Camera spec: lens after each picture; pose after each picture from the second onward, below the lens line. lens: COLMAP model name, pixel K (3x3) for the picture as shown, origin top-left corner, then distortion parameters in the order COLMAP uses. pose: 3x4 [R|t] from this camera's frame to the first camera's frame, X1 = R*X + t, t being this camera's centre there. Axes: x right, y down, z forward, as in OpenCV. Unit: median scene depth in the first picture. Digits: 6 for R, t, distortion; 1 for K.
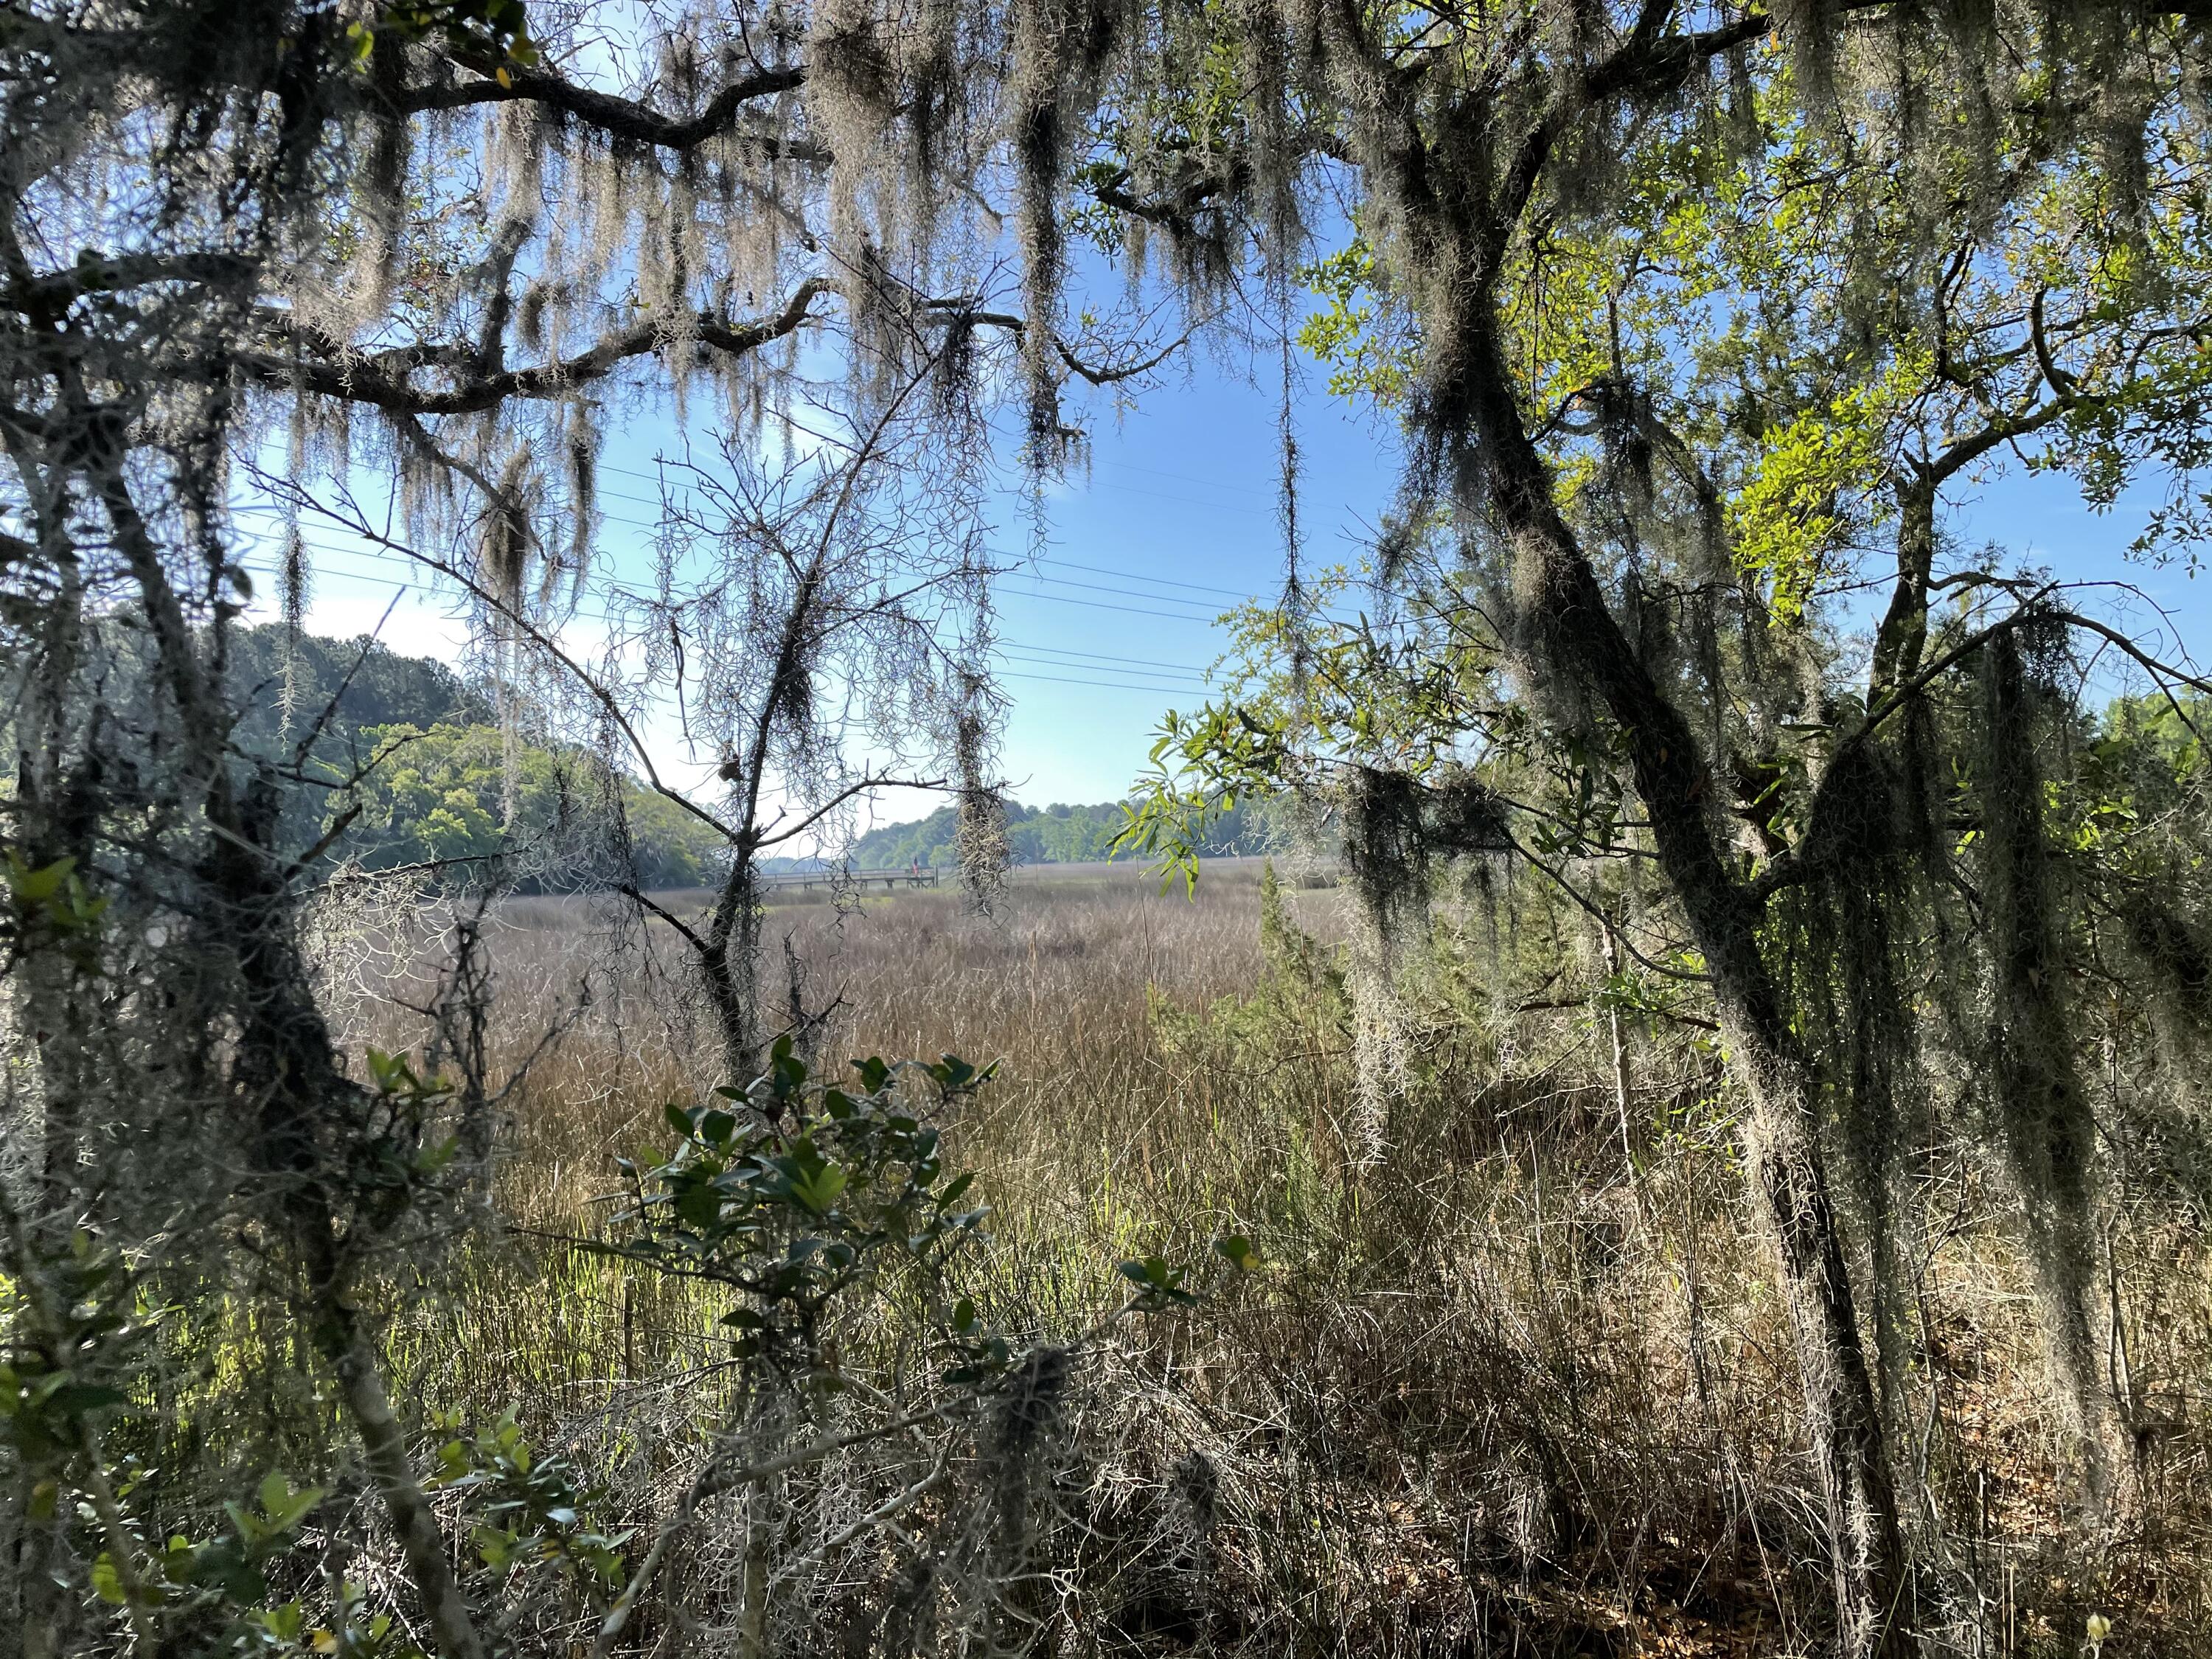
lens RADIAL K [[1627.6, 0, 1095.2], [0, 1627.6, 815.6], [0, 0, 1]] dist [0.098289, -0.136966]
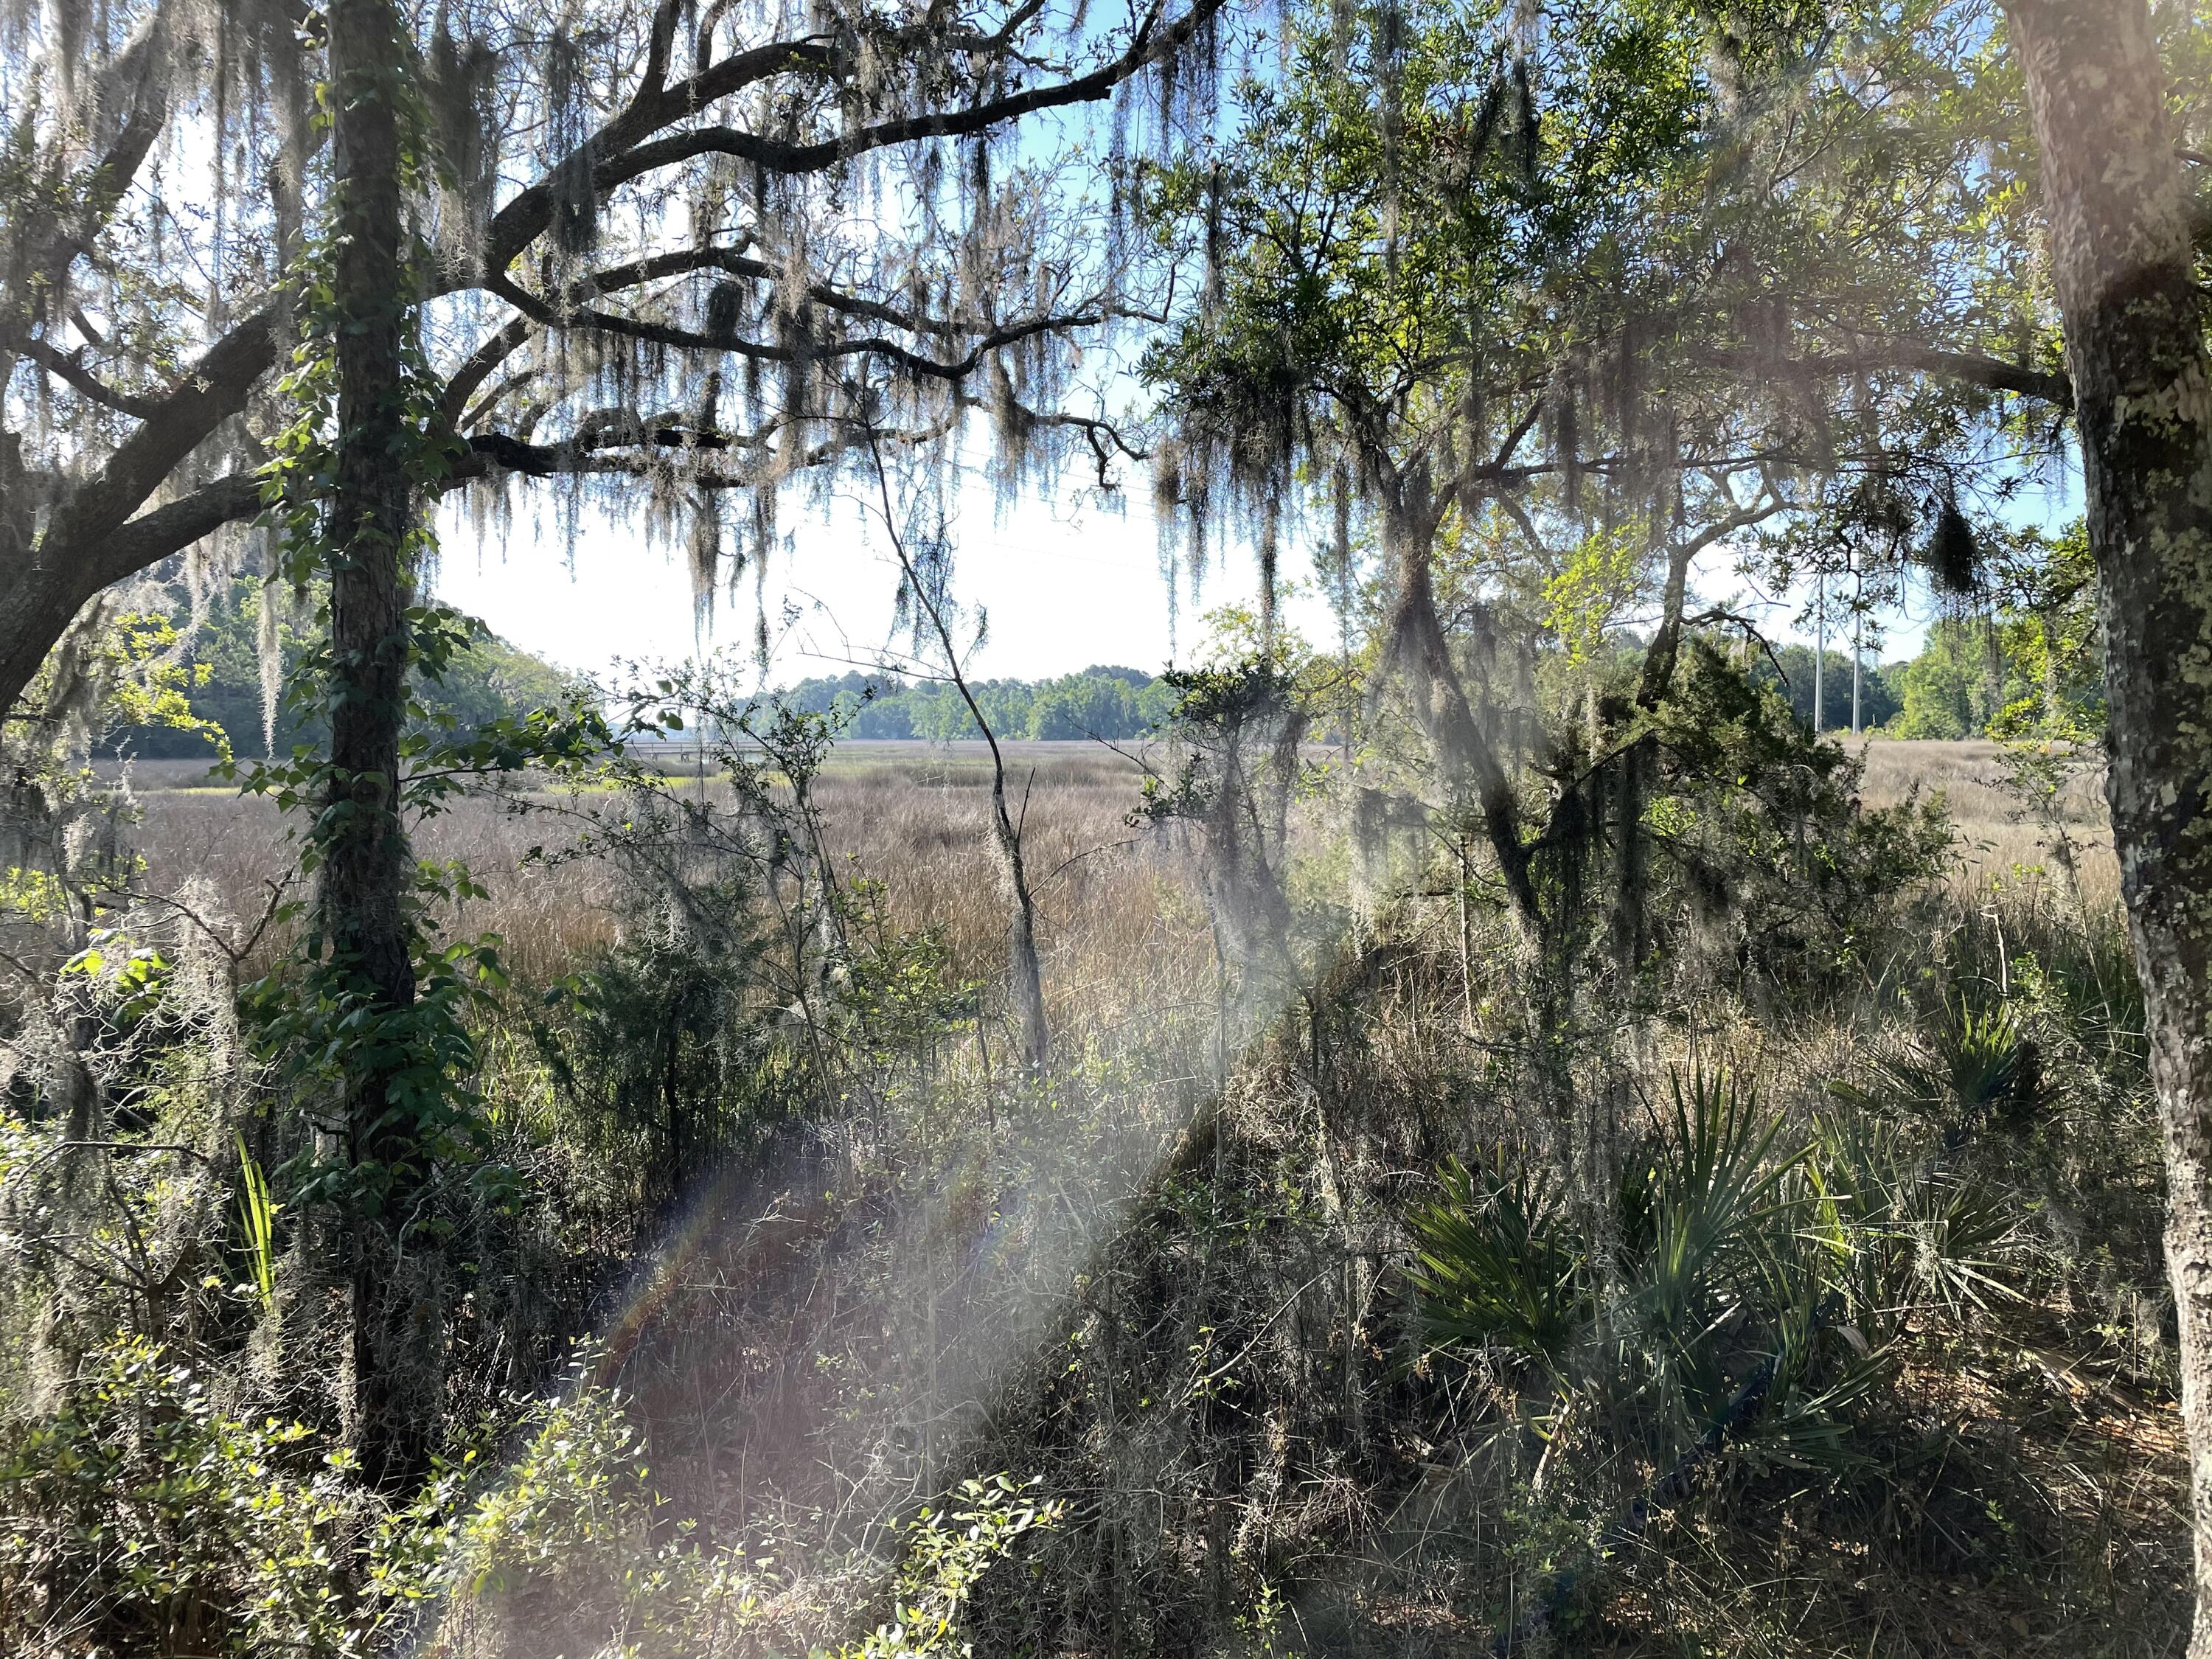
lens RADIAL K [[1627.6, 0, 1095.2], [0, 1627.6, 815.6], [0, 0, 1]] dist [0.098289, -0.136966]
pose [[0.995935, 0.029973, 0.084943, -0.233768], [-0.036151, 0.996738, 0.072150, -0.084863], [-0.082504, -0.074927, 0.993770, -0.715378]]
